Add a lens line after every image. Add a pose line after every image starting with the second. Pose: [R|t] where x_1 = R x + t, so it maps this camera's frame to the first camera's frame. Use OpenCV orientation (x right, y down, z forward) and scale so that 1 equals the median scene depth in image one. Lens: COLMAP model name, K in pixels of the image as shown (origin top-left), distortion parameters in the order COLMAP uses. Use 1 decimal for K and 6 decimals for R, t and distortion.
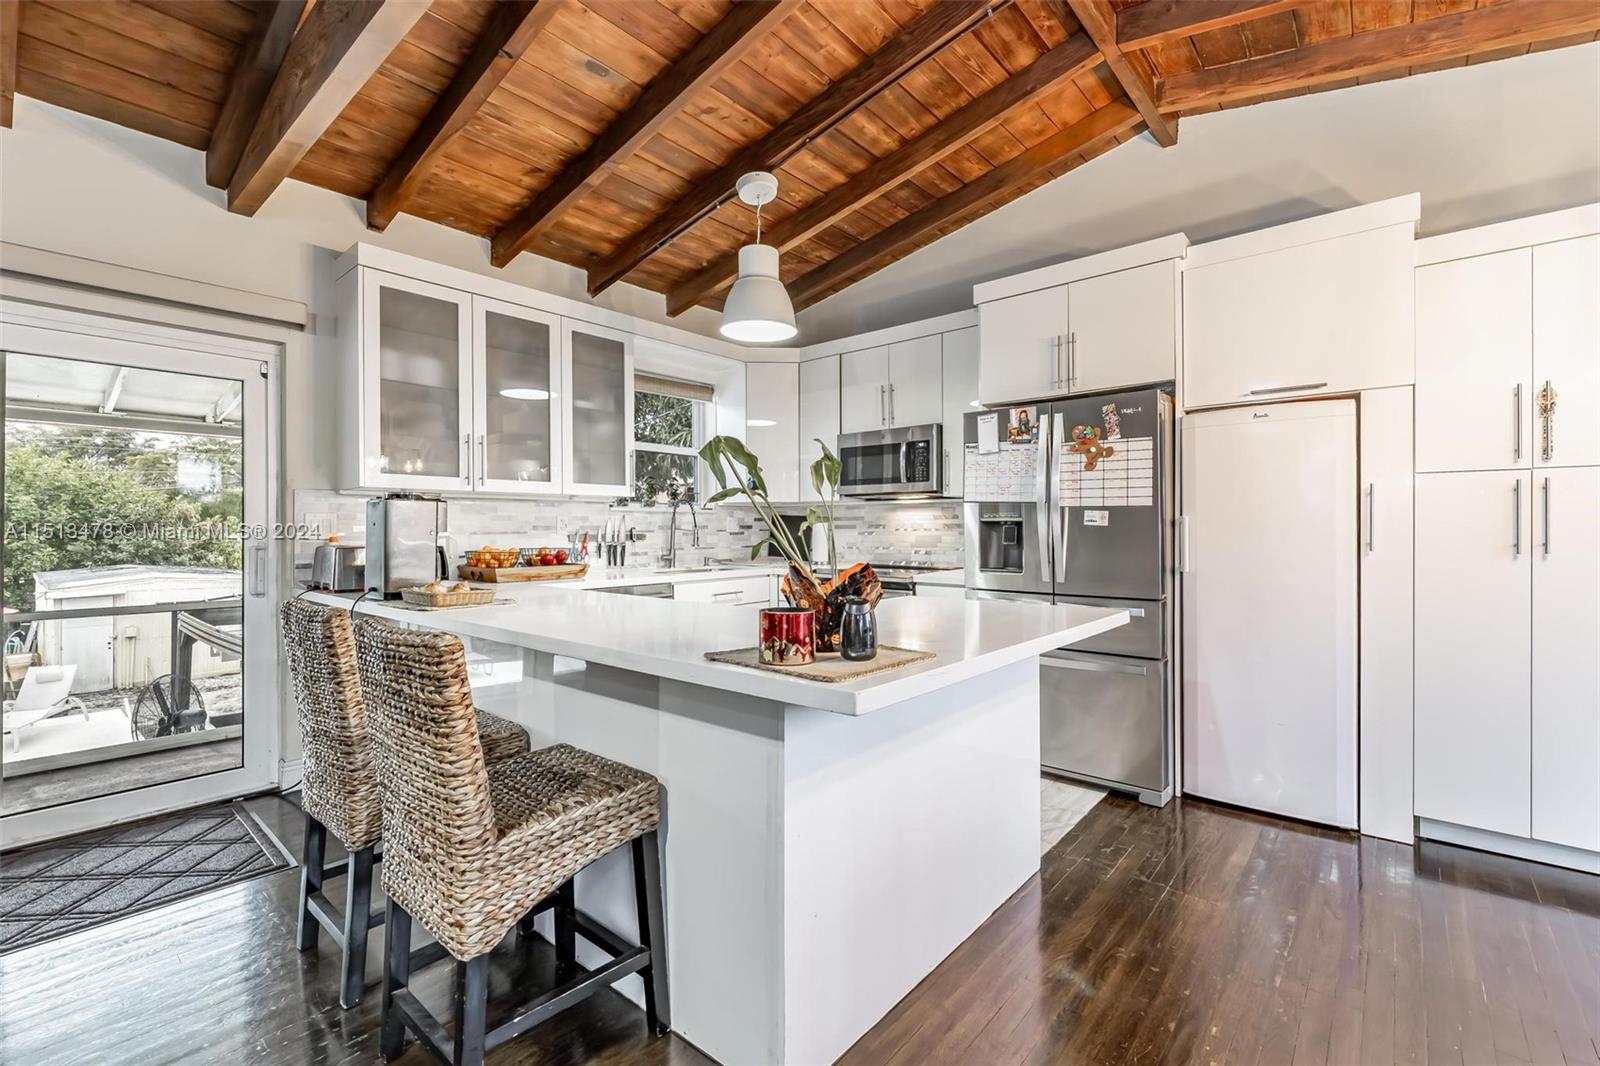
lens RADIAL K [[695.3, 0, 807.8], [0, 695.3, 527.6], [0, 0, 1]] dist [0.000385, -0.000855]
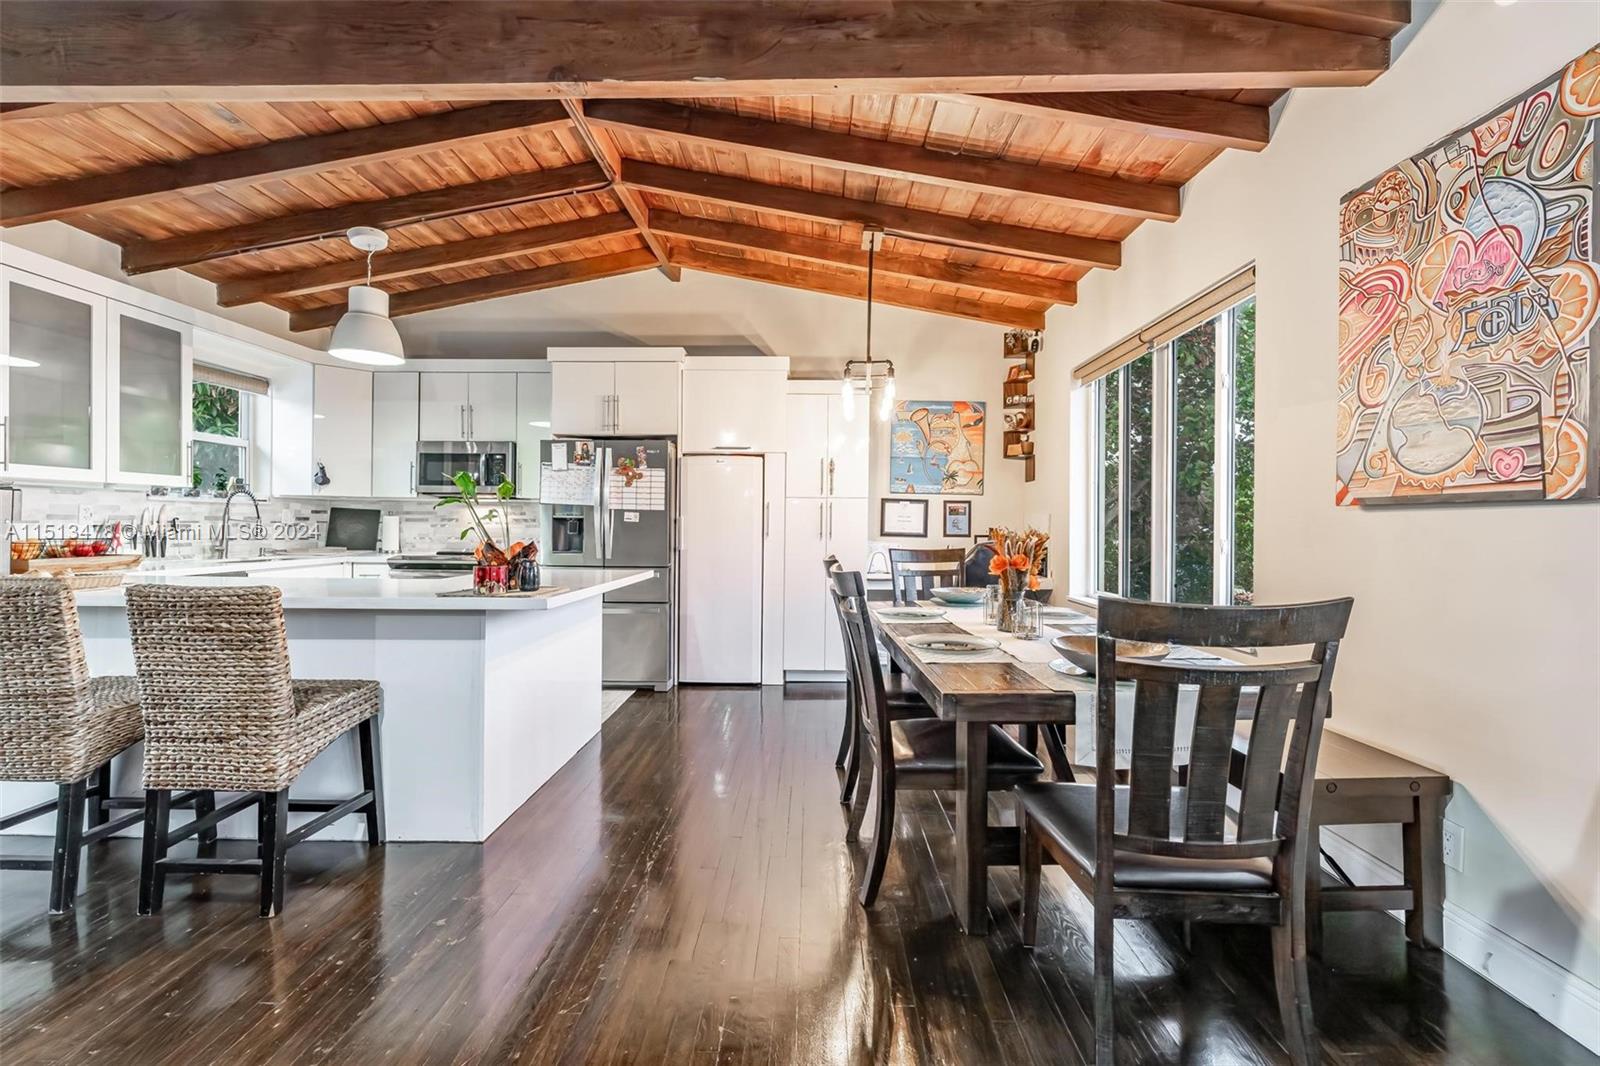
lens RADIAL K [[633.0, 0, 797.9], [0, 633.0, 520.6], [0, 0, 1]] dist [0.000815, 0.000172]
pose [[0.776498, 0.012793, 0.629990, -0.181889], [-0.011194, 0.999916, -0.006508, -0.000340], [-0.630020, -0.001999, 0.776576, -0.326412]]
